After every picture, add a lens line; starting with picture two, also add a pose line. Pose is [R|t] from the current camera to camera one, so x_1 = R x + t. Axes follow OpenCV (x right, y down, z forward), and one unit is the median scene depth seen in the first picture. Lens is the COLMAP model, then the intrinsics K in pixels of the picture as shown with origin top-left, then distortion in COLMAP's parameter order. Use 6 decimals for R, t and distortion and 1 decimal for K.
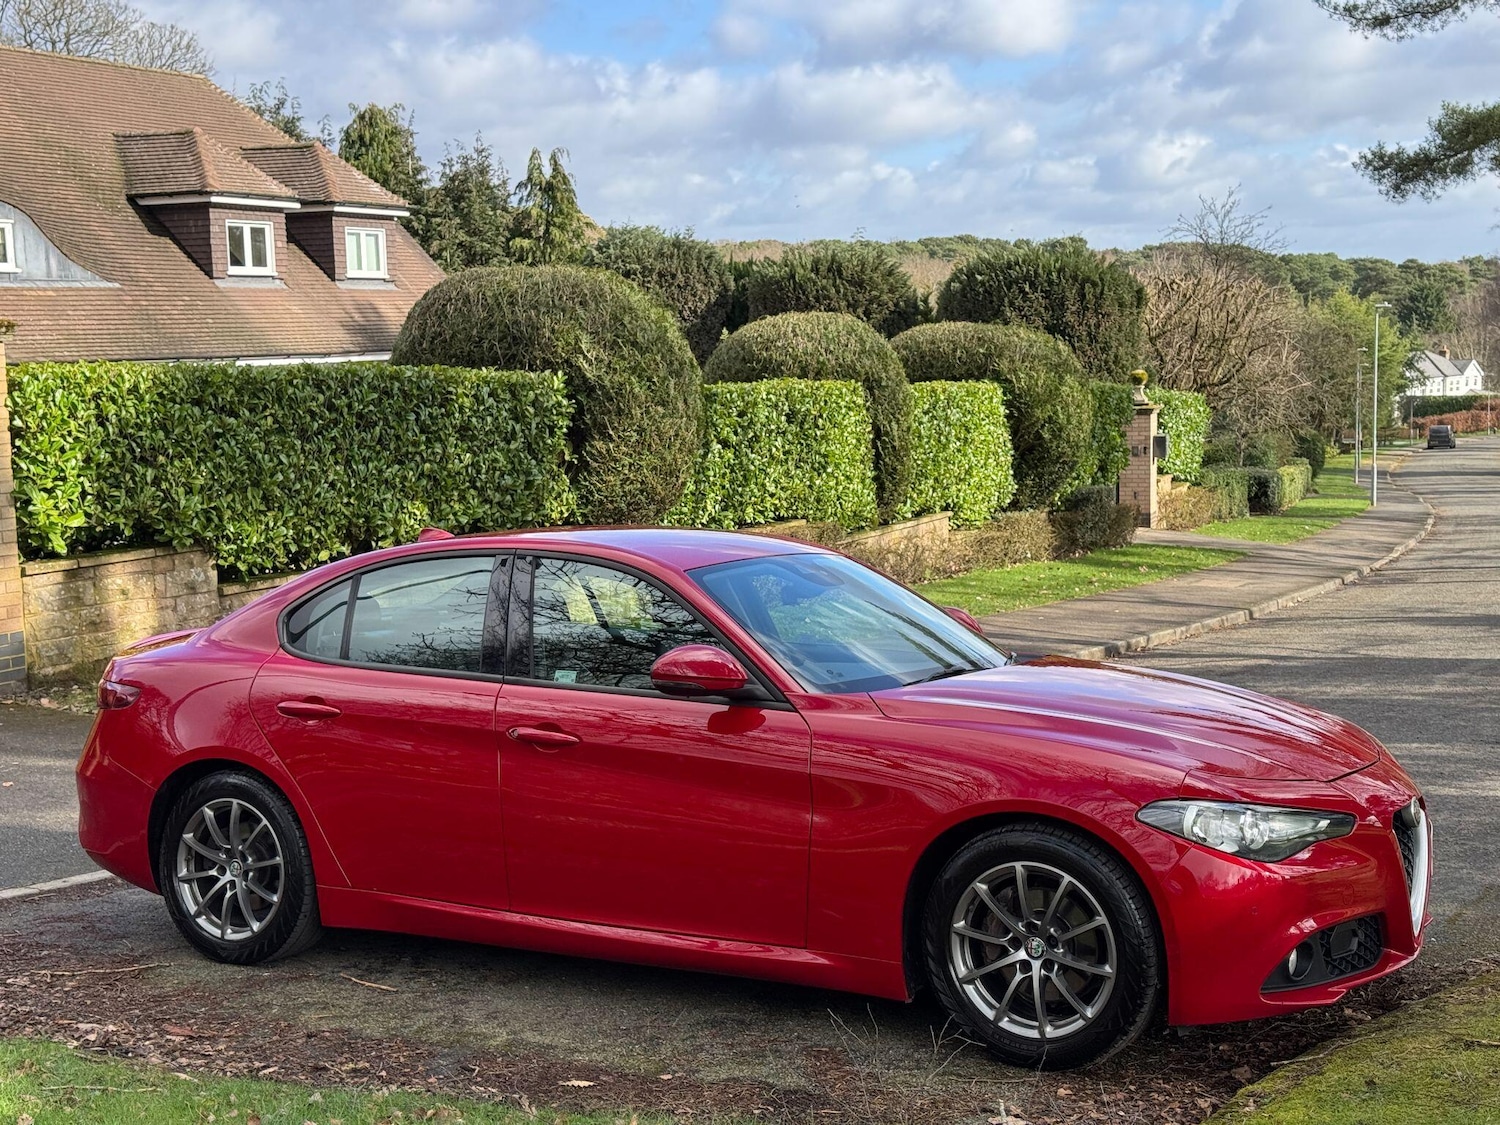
lens RADIAL K [[2068.6, 0, 750.4], [0, 2068.6, 567.0], [0, 0, 1]] dist [0.146478, -0.100720]
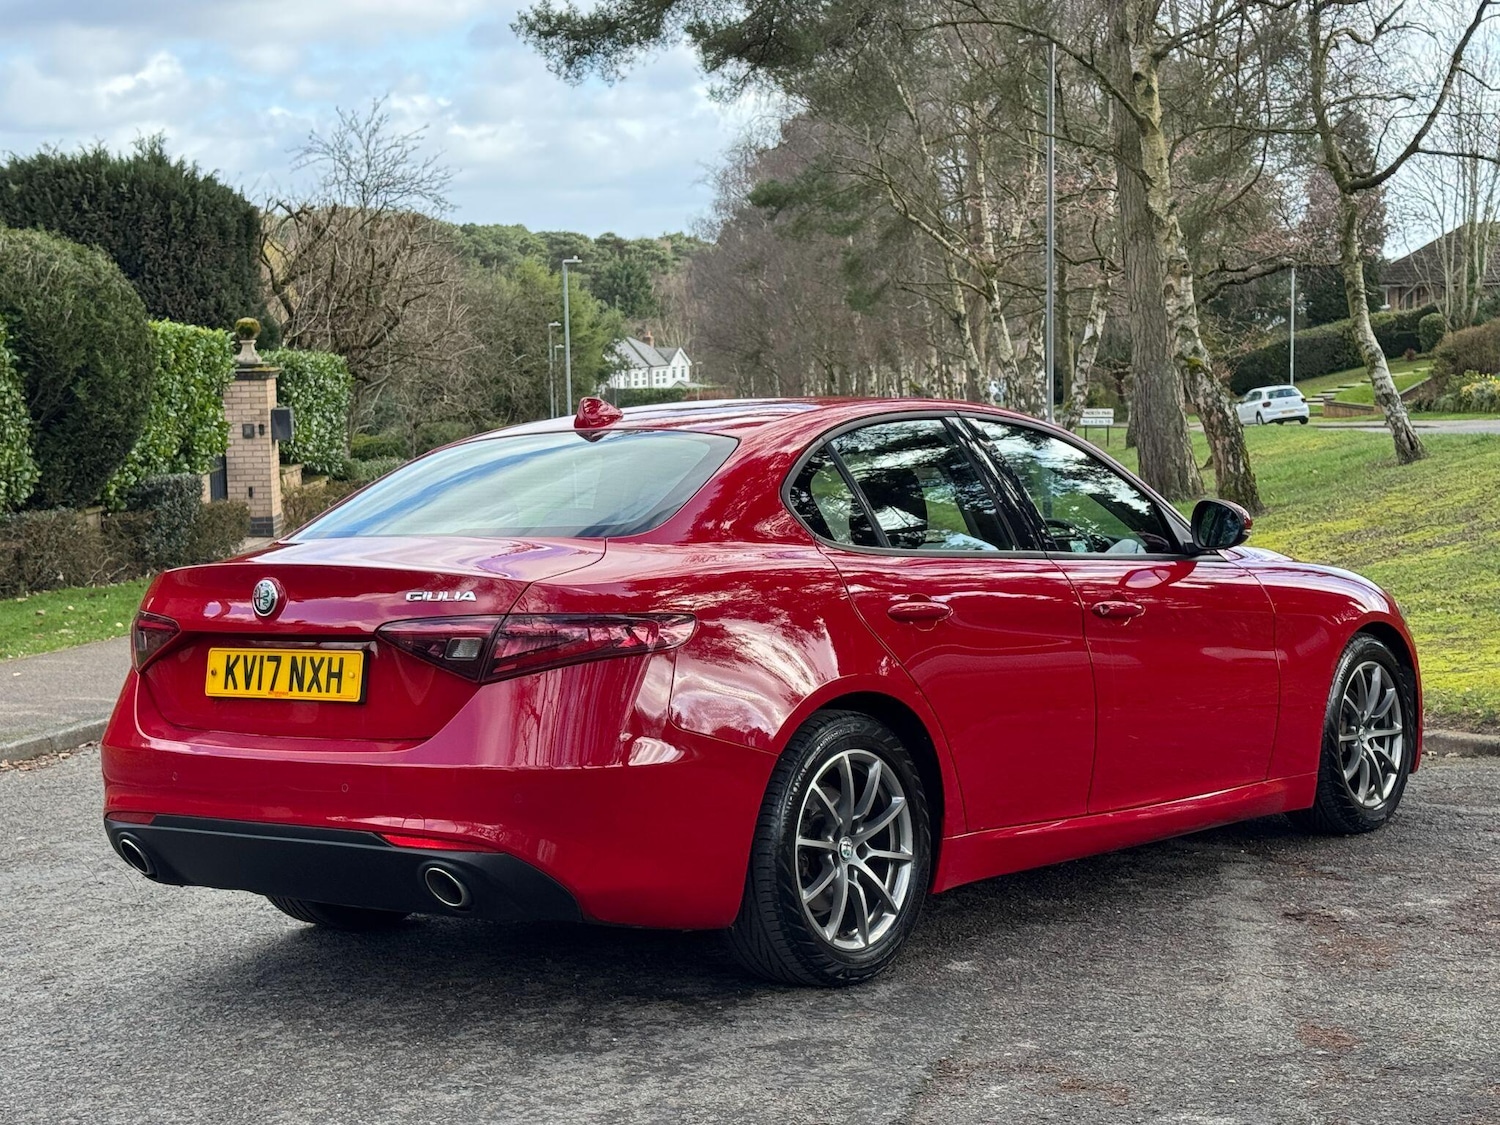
lens RADIAL K [[2068.6, 0, 750.4], [0, 2068.6, 567.0], [0, 0, 1]] dist [0.146478, -0.100720]
pose [[0.935102, -0.030975, 0.353024, 0.089635], [0.038615, 0.999147, -0.014617, 0.008089], [-0.352270, 0.027301, 0.935500, 0.260379]]
